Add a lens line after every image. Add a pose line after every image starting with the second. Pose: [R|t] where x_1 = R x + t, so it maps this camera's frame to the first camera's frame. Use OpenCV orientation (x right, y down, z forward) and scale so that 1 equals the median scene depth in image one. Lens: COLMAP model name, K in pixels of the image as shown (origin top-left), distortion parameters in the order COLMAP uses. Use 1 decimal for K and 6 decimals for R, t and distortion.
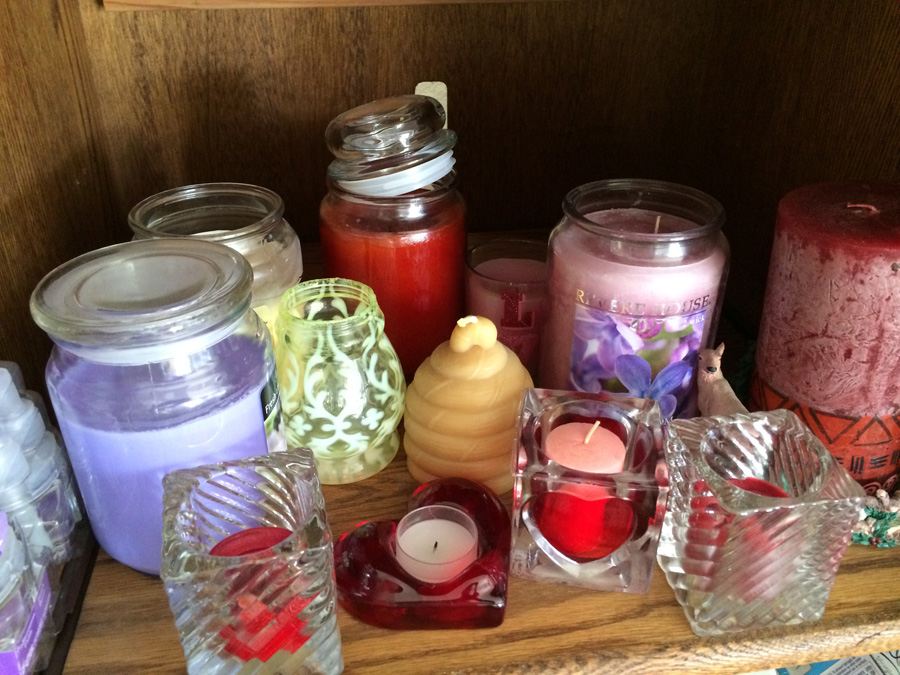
lens RADIAL K [[776.4, 0, 450.0], [0, 776.4, 337.5], [0, 0, 1]] dist [0.073927, -0.110383]
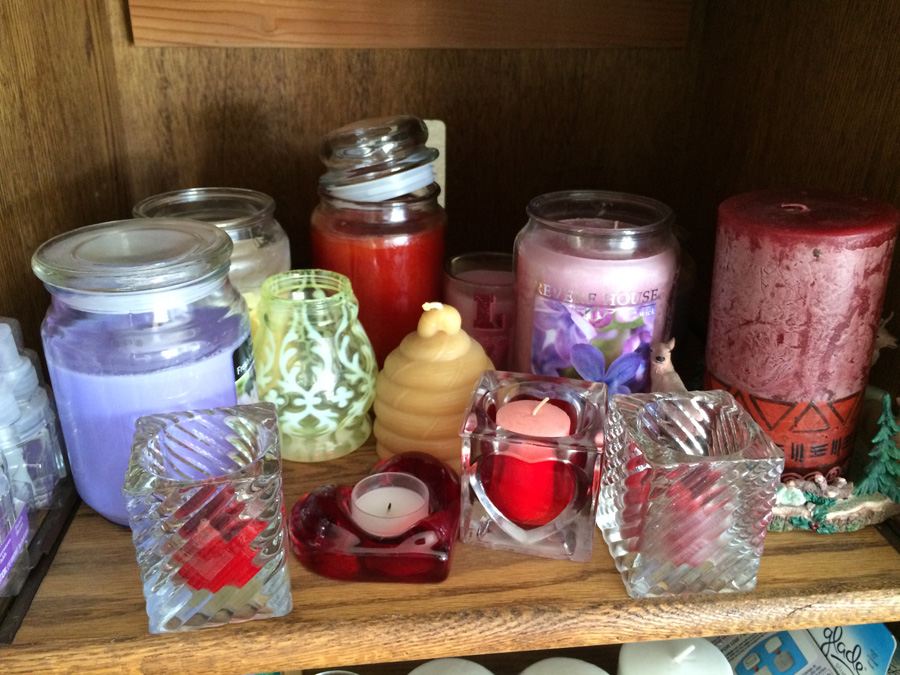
lens RADIAL K [[781.7, 0, 450.0], [0, 781.7, 337.5], [0, 0, 1]] dist [0.070578, -0.109888]
pose [[0.998768, 0.031960, -0.037966, 0.089105], [-0.035593, 0.994428, -0.099227, 0.128549], [0.034583, 0.100456, 0.994340, -0.075639]]
